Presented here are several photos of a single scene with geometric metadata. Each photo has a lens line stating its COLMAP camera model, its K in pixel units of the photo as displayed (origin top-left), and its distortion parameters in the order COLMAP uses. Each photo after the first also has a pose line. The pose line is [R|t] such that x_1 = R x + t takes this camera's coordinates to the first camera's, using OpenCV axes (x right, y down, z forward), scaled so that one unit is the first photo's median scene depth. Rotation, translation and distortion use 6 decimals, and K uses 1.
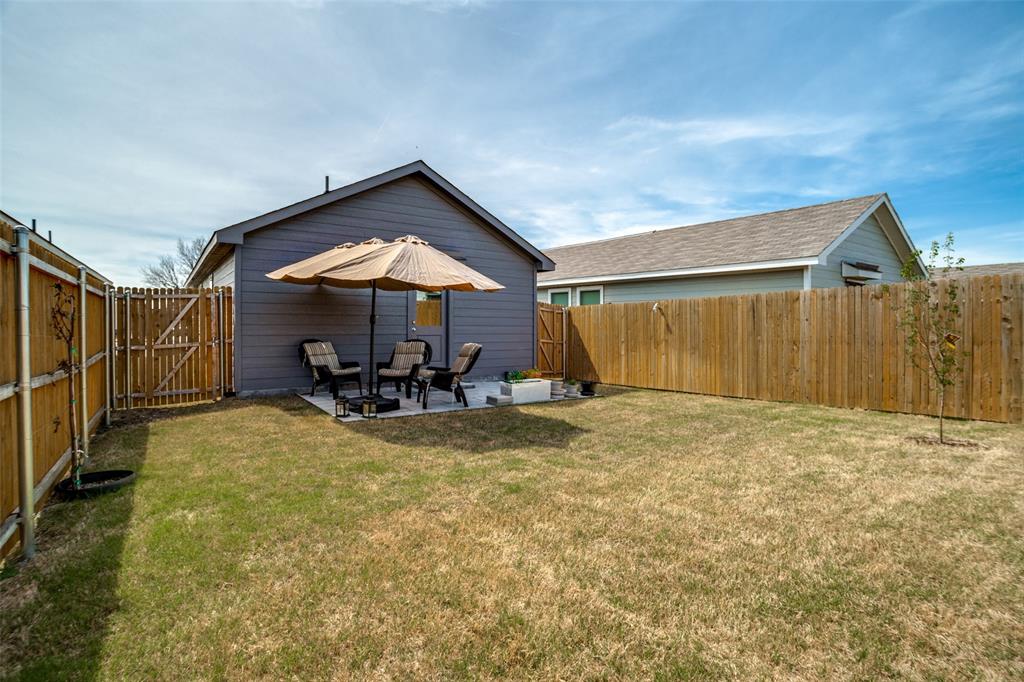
lens RADIAL K [[496.6, 0, 511.6], [0, 496.6, 339.5], [0, 0, 1]] dist [-0.000192, 0.001247]
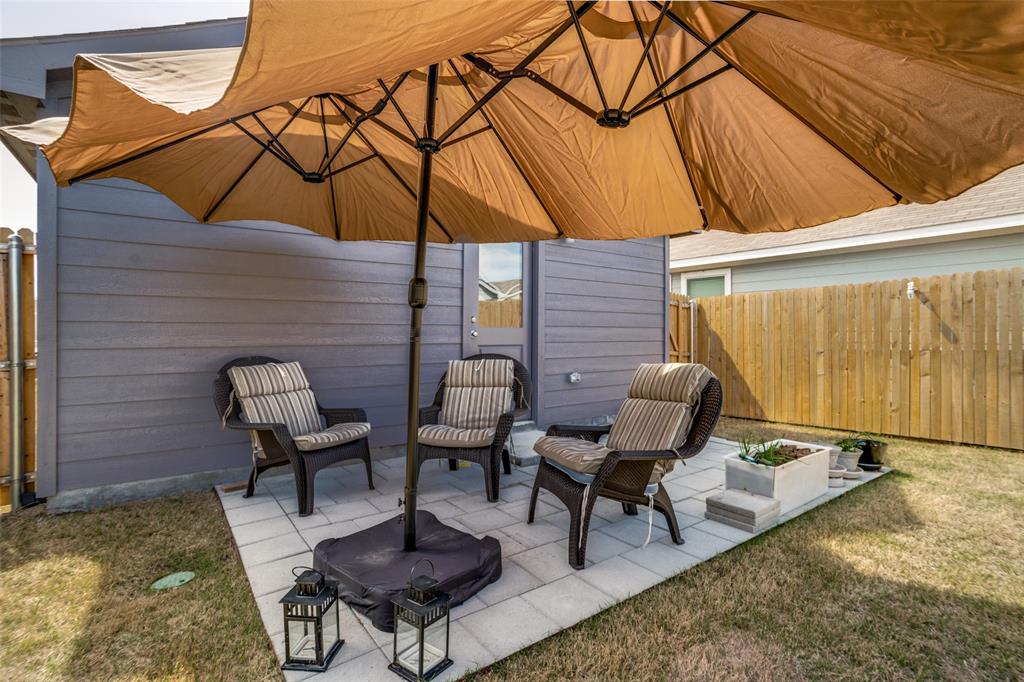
lens RADIAL K [[496.6, 0, 548.4], [0, 496.6, 327.3], [0, 0, 1]] dist [-0.000192, 0.001247]
pose [[0.996964, -0.007735, 0.077477, -0.180167], [0.011114, 0.999001, -0.043282, -0.004599], [-0.077065, 0.044012, 0.996054, 0.549175]]
